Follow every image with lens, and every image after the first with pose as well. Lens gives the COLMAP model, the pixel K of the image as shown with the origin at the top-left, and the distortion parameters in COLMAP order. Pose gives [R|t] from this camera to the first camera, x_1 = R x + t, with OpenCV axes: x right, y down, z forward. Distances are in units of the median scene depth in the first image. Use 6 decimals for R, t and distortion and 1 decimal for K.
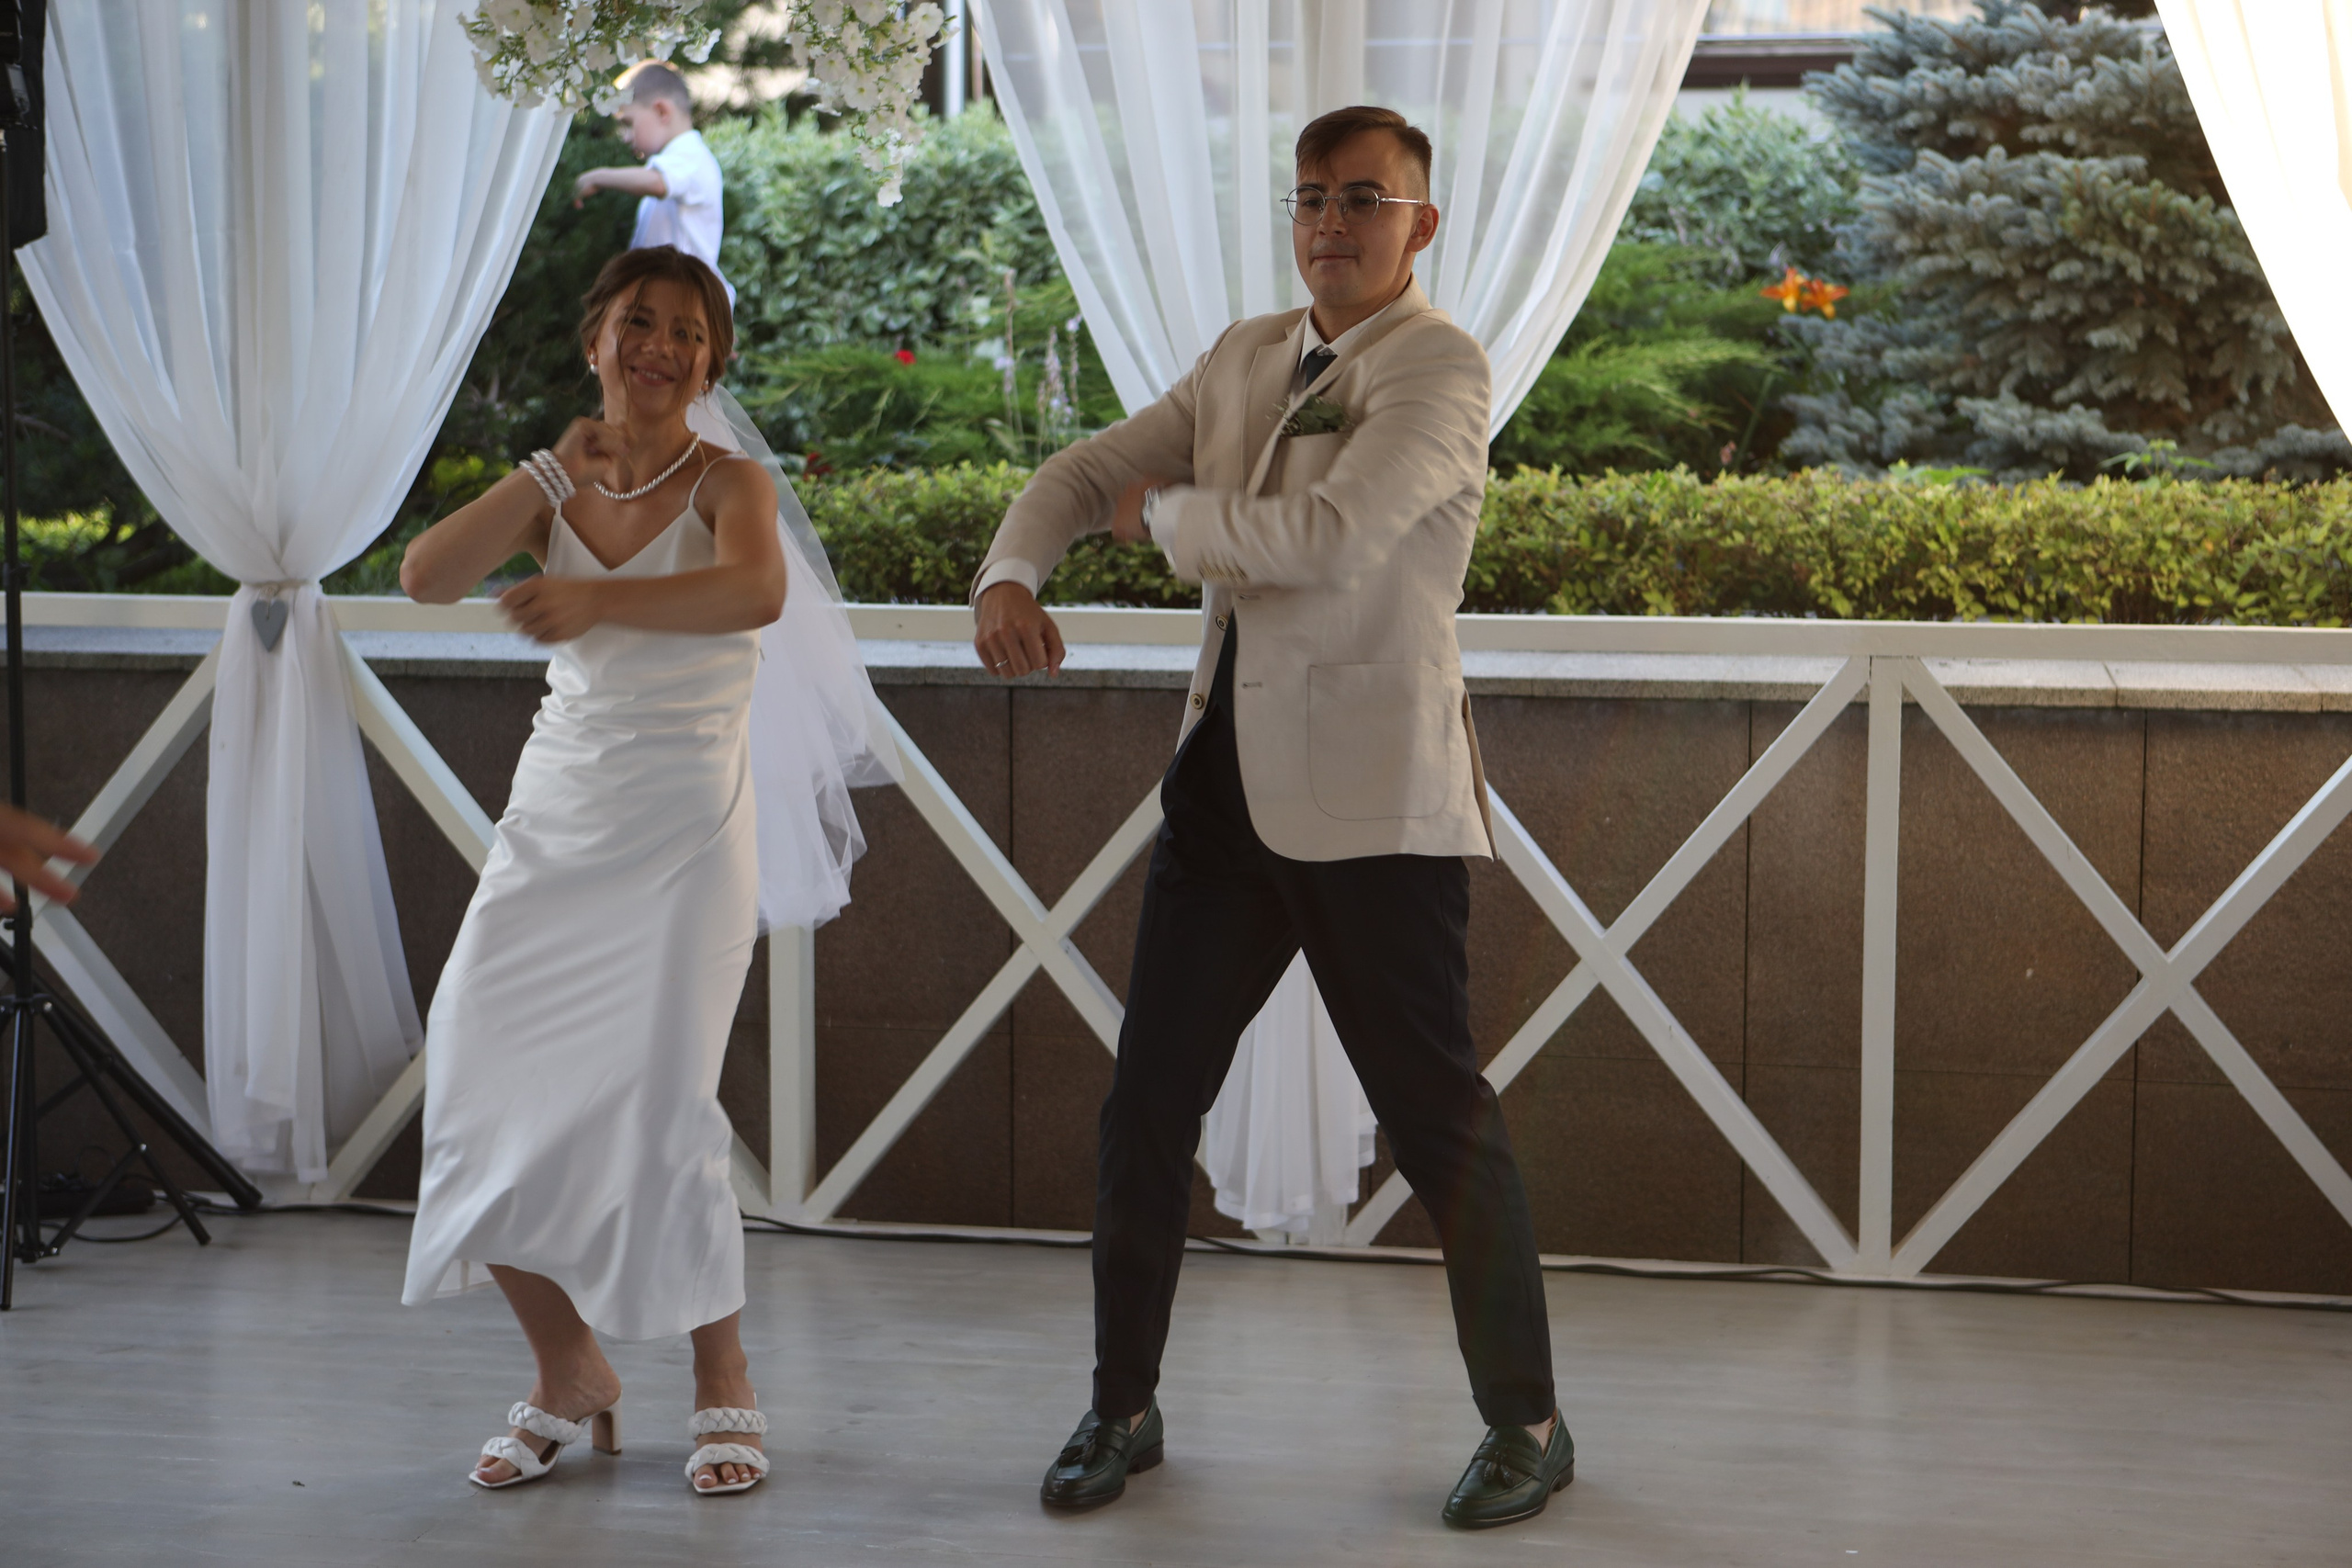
lens RADIAL K [[3835.8, 0, 1169.7], [0, 3835.8, 775.7], [0, 0, 1]] dist [0.089123, 0.000000]
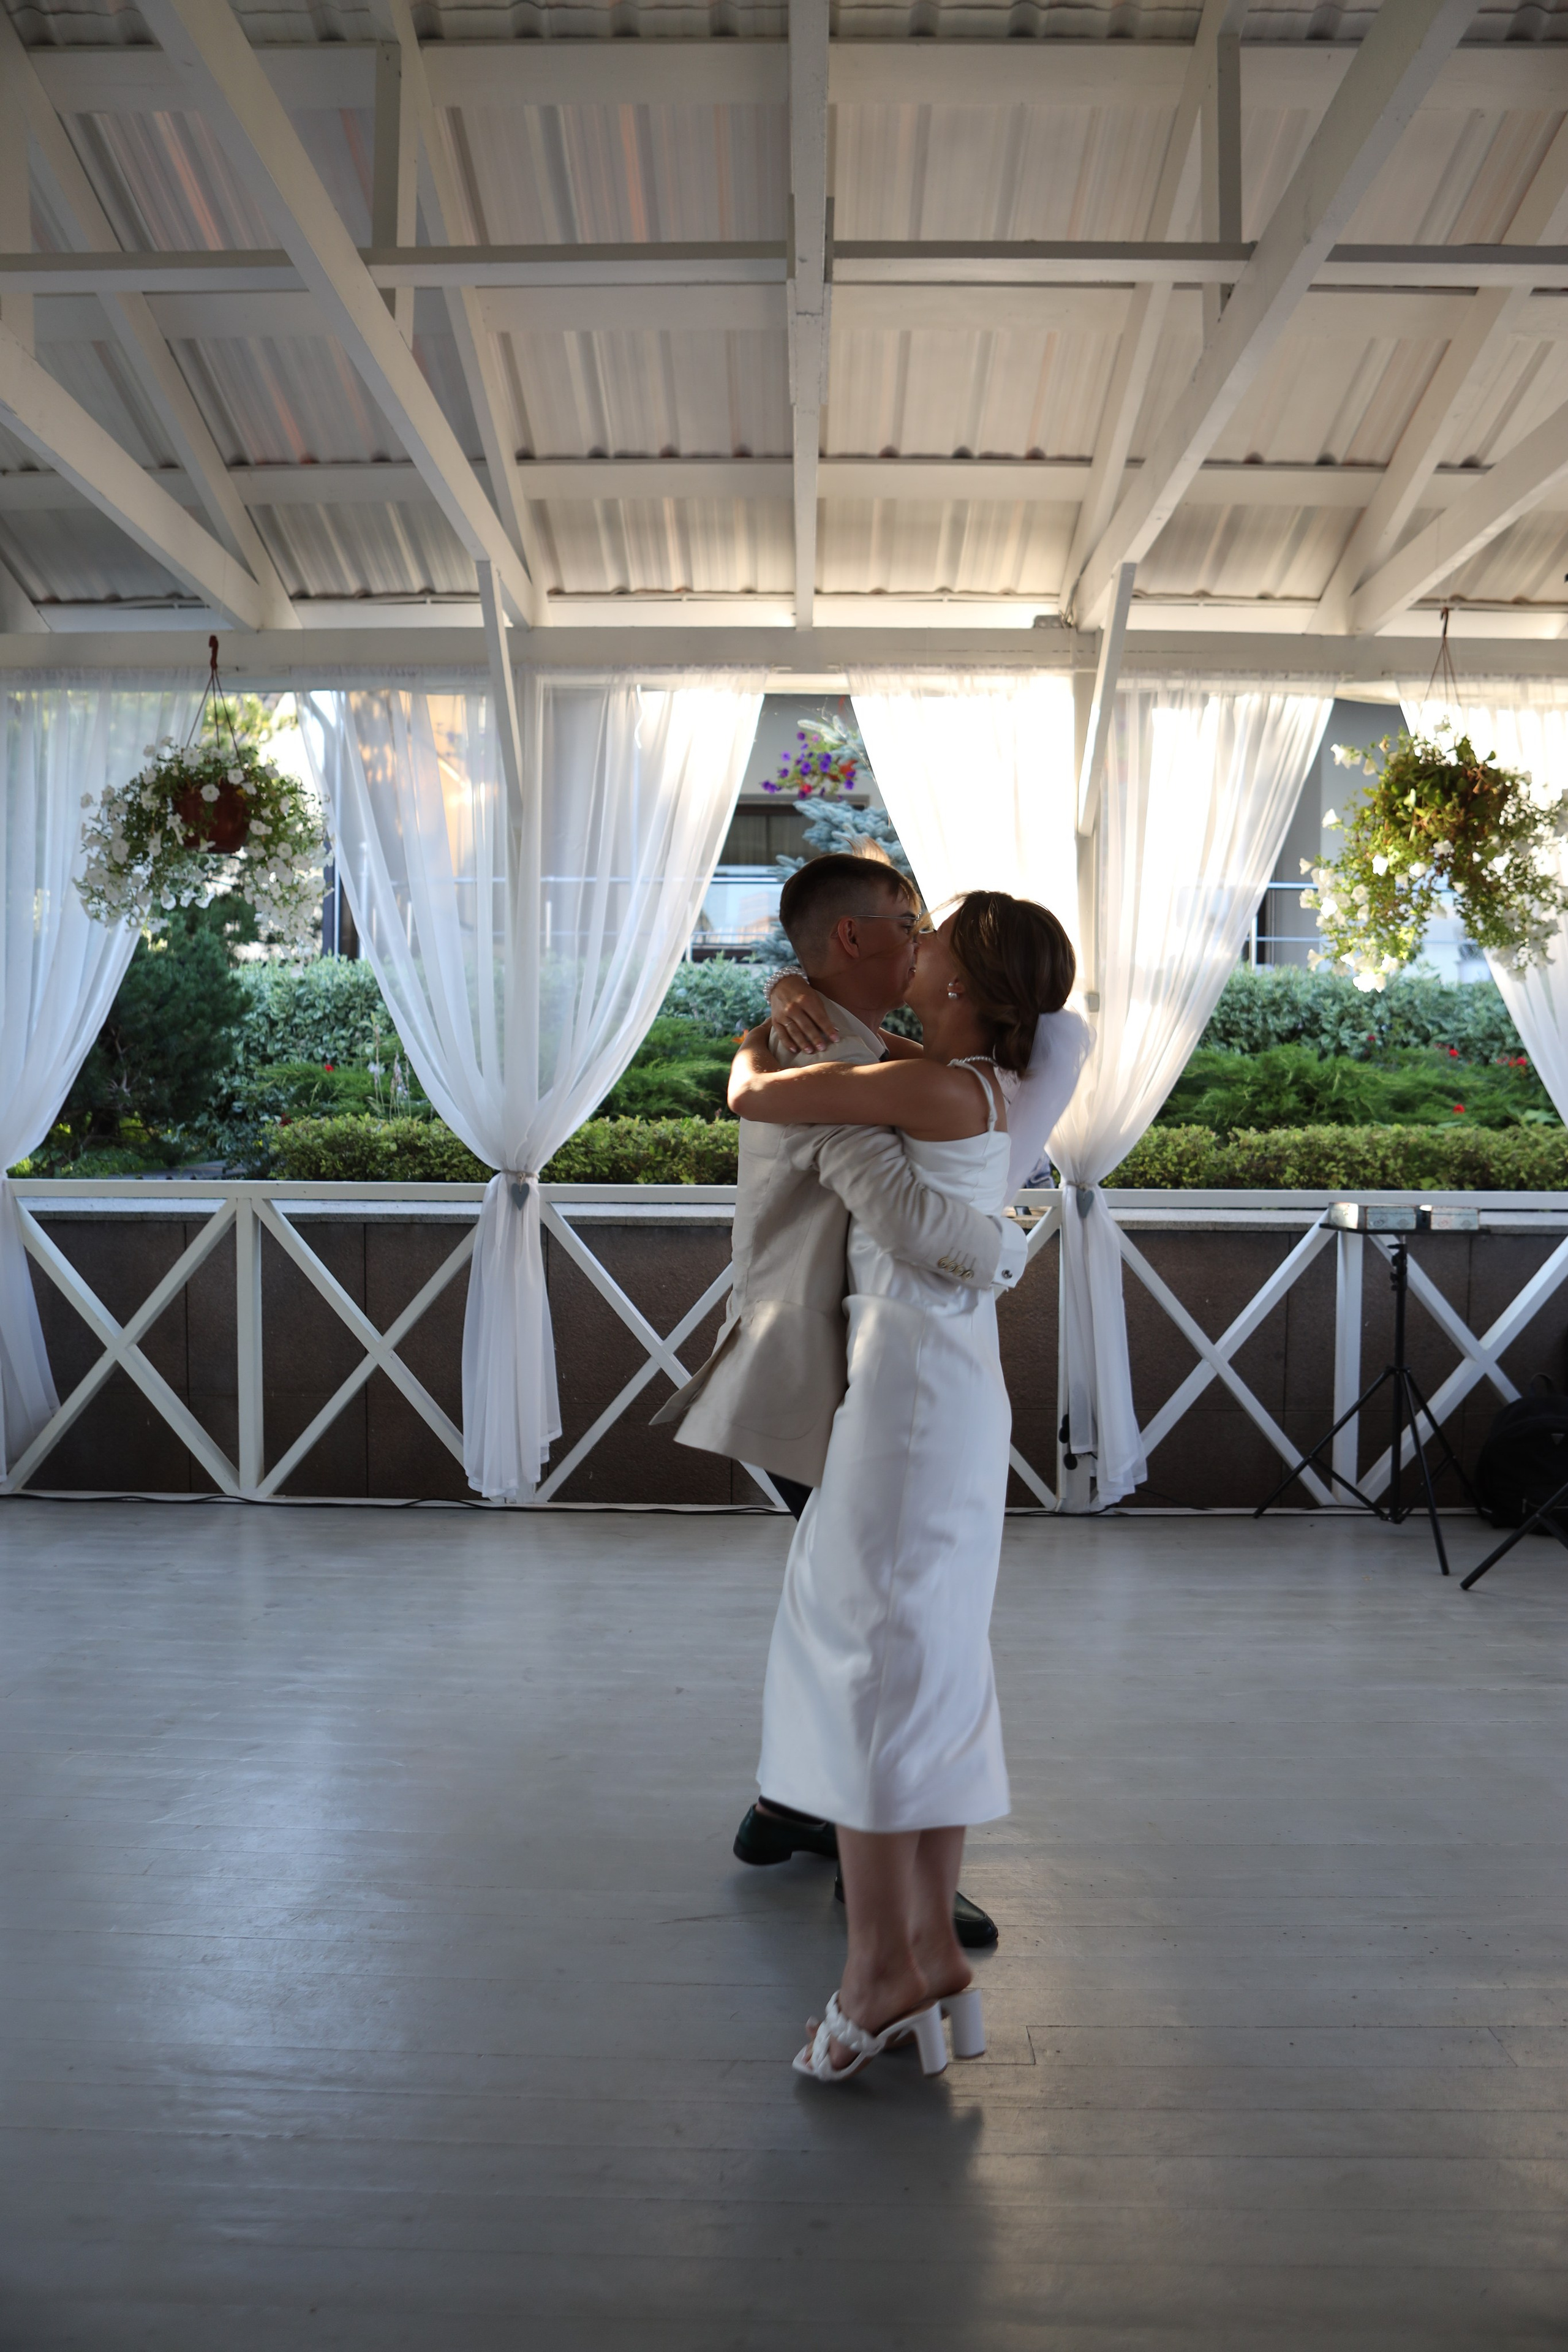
lens RADIAL K [[1617.8, 0, 771.6], [0, 1617.8, 1160.0], [0, 0, 1]] dist [-0.103879, 0.070209]
pose [[0.984044, -0.003038, 0.177900, 0.014958], [0.014742, 0.997808, -0.064509, 0.000978], [-0.177314, 0.066103, 0.981932, 0.122578]]
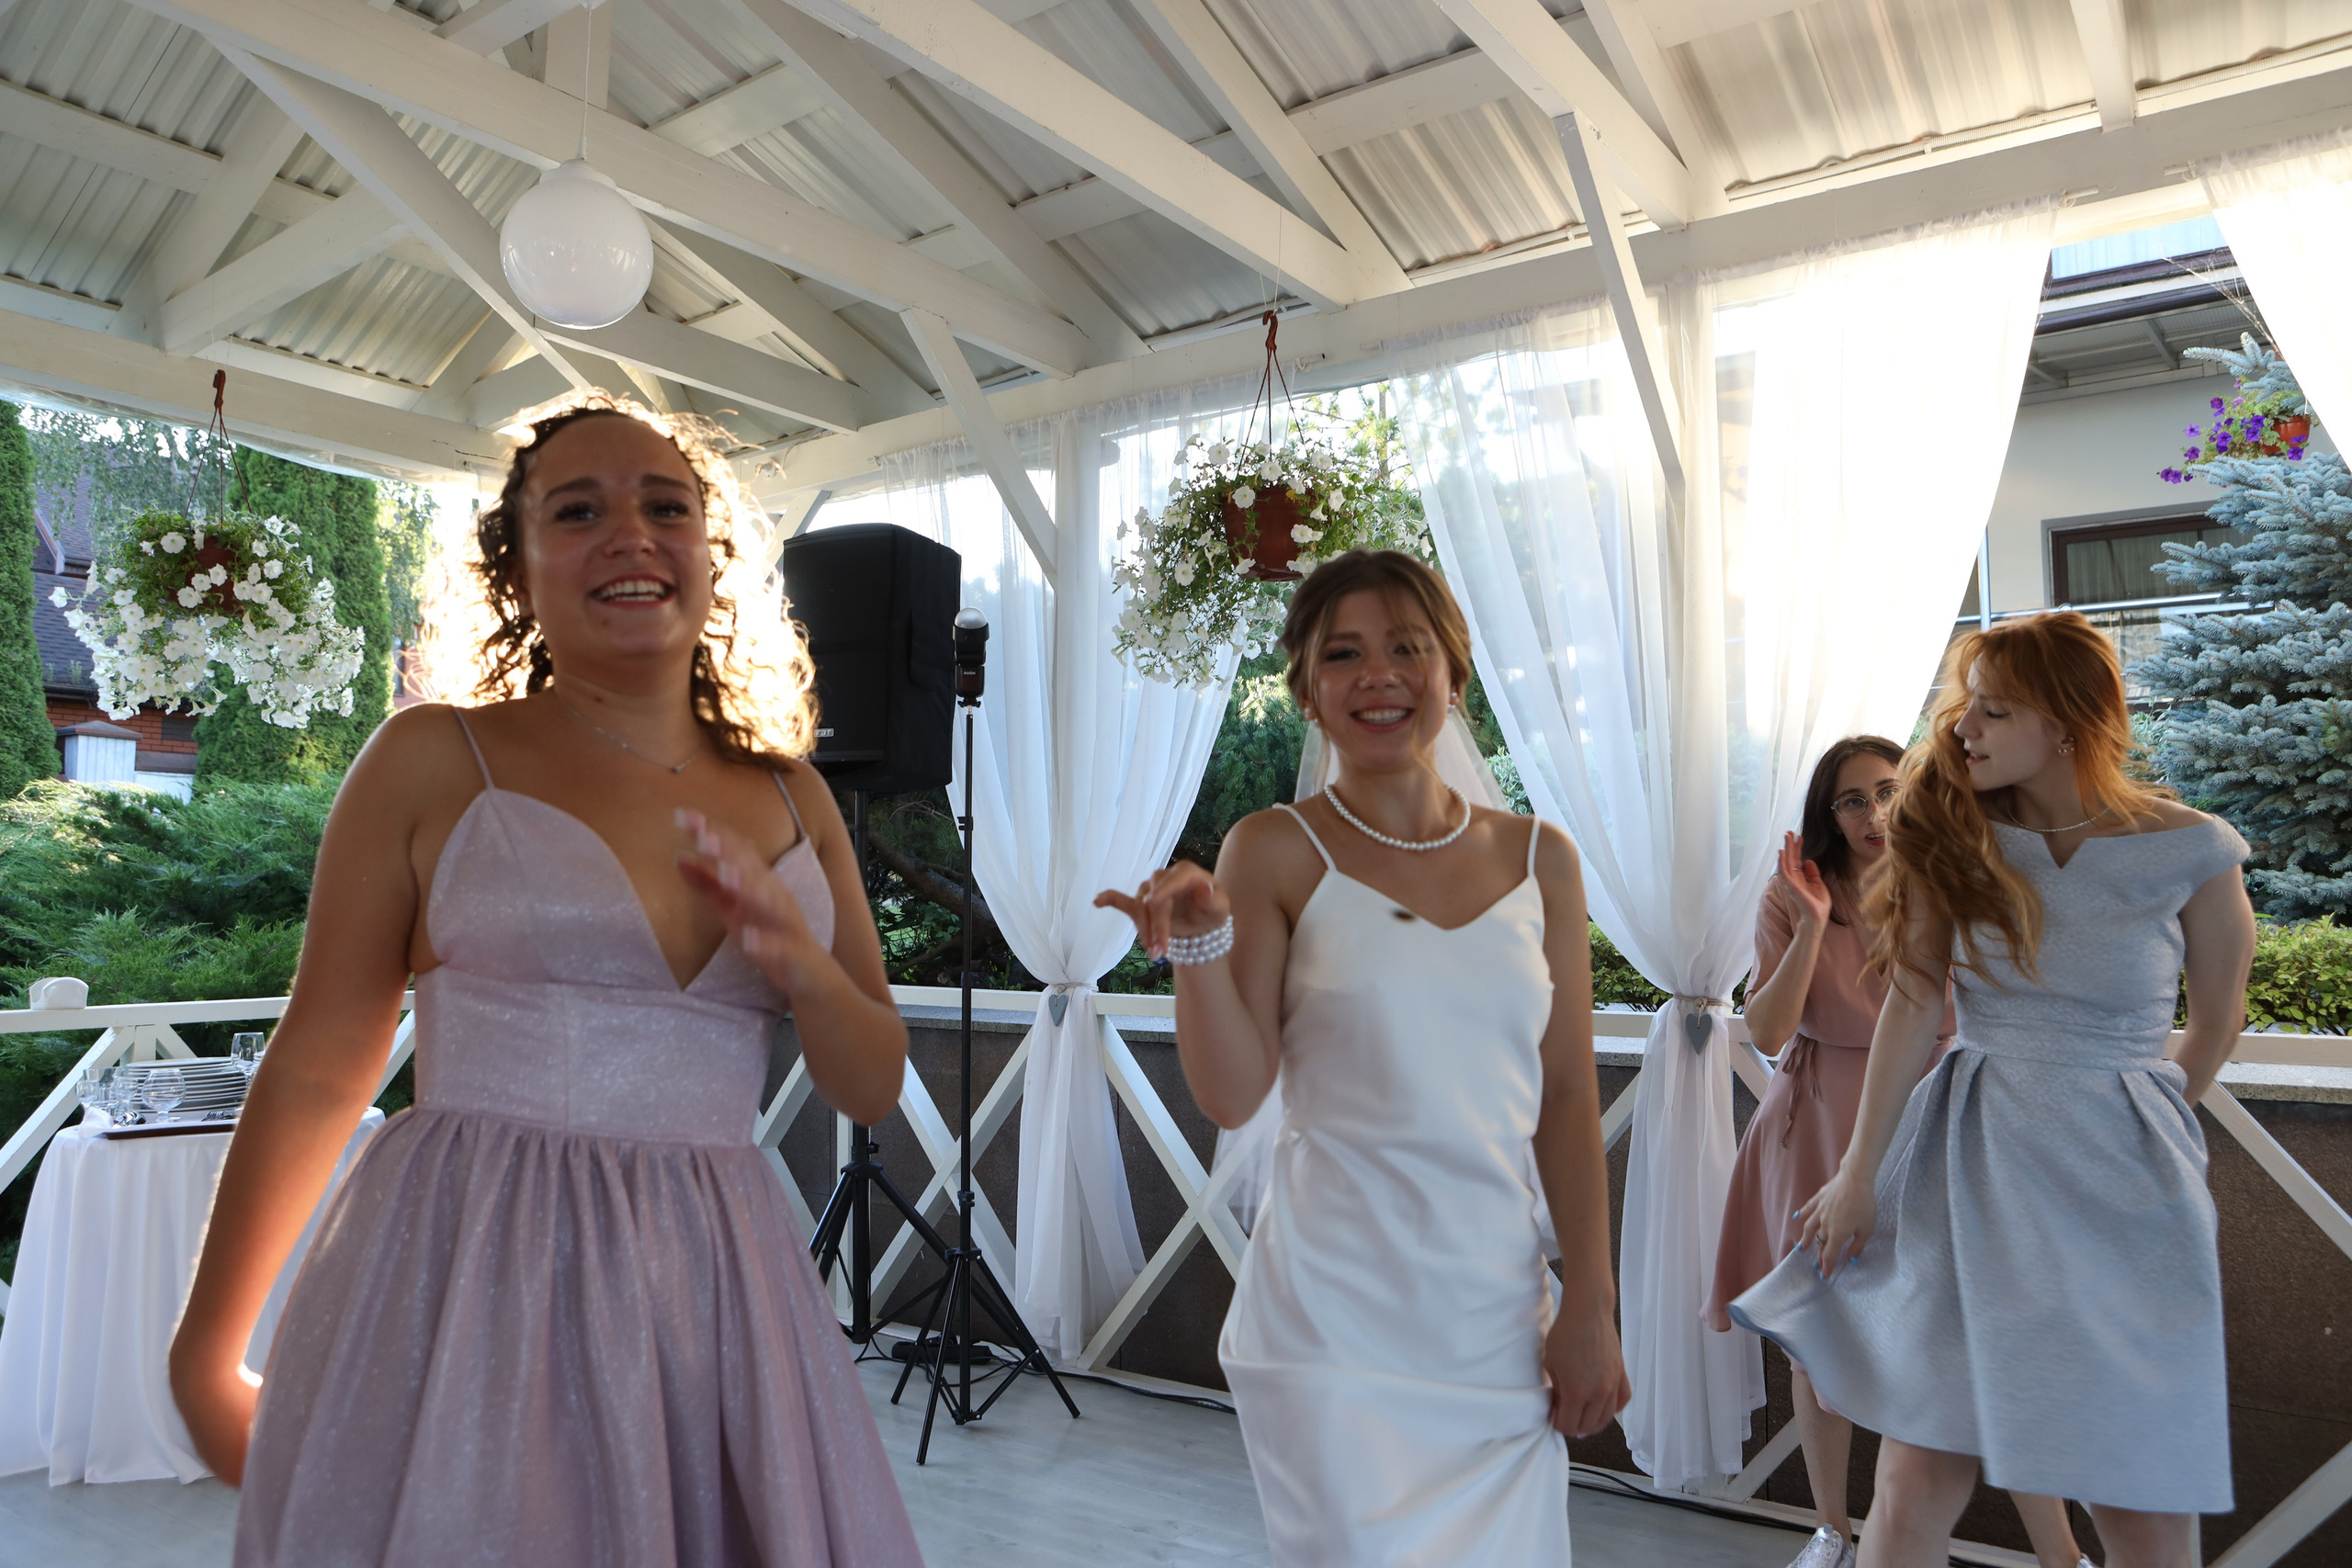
lens RADIAL K [[1617.7, 0, 1172.0], [0, 1617.7, 778.8], [0, 0, 1]] dist [-0.103879, 0.070209]
pose [[0.909417, -0.036958, -0.414240, 0.084192], [-0.038475, 0.984296, -0.172284, -0.015967], [0.414102, 0.172616, 0.893713, 0.320169]]
